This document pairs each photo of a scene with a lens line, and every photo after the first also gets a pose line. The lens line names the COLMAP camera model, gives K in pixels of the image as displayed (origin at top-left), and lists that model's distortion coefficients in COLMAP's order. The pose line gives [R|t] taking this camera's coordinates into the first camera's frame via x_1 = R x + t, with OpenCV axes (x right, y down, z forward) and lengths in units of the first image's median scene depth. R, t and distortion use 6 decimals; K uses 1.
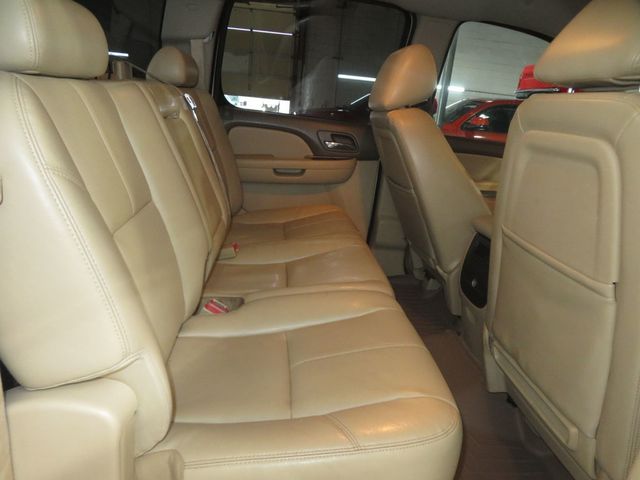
lens RADIAL K [[458.8, 0, 320.0], [0, 458.8, 230.1], [0, 0, 1]] dist [-0.016252, 0.000157]
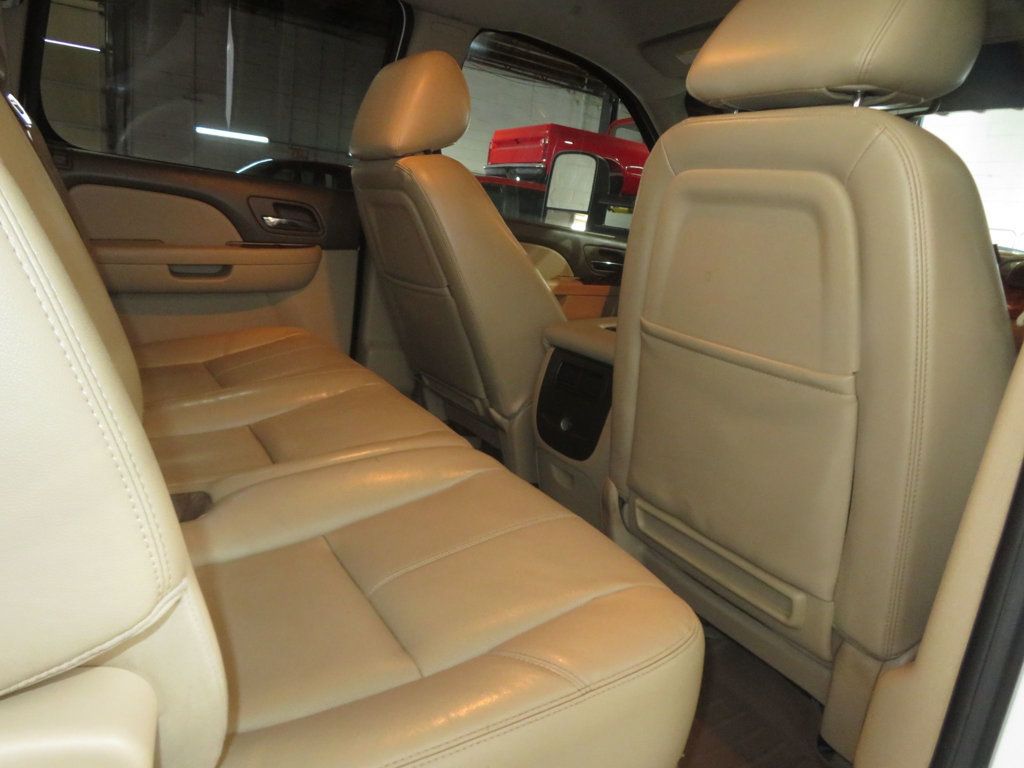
lens RADIAL K [[731.9, 0, 519.5], [0, 731.9, 378.5], [0, 0, 1]] dist [-0.005673, 0.004315]
pose [[0.906974, -0.079612, 0.413594, -0.122529], [0.081506, 0.996587, 0.013095, 0.027467], [-0.413225, 0.021834, 0.910367, 0.072617]]
